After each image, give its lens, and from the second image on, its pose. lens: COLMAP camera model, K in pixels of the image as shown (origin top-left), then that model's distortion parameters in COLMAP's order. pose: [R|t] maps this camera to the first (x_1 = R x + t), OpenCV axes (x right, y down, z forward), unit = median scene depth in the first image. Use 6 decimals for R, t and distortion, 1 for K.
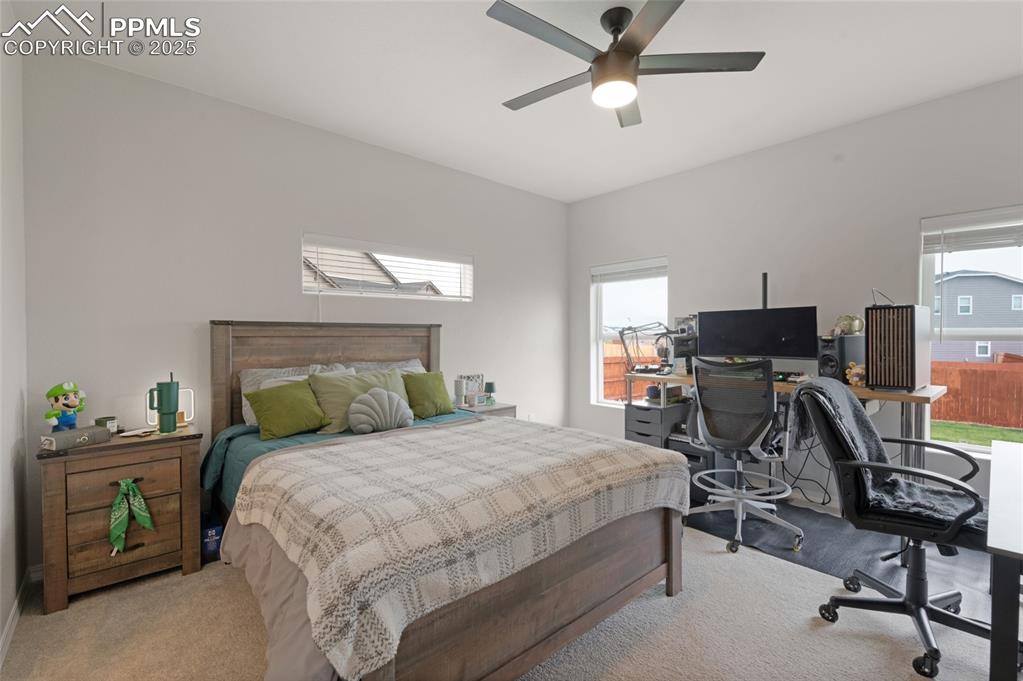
lens RADIAL K [[447.6, 0, 509.0], [0, 447.6, 335.9], [0, 0, 1]] dist [0.003545, -0.006667]
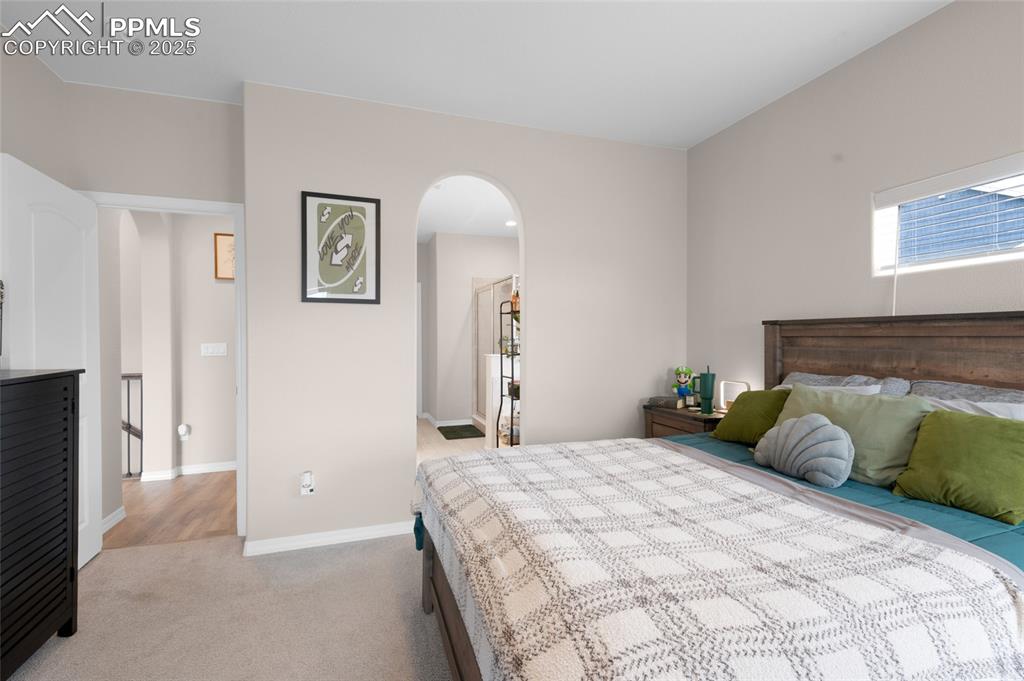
lens RADIAL K [[448.0, 0, 509.5], [0, 448.0, 335.9], [0, 0, 1]] dist [0.003545, -0.006667]
pose [[-0.389164, 0.005045, -0.921155, 0.511965], [0.005125, 0.999981, 0.003312, -0.006476], [0.921154, -0.003433, -0.389182, 0.838952]]
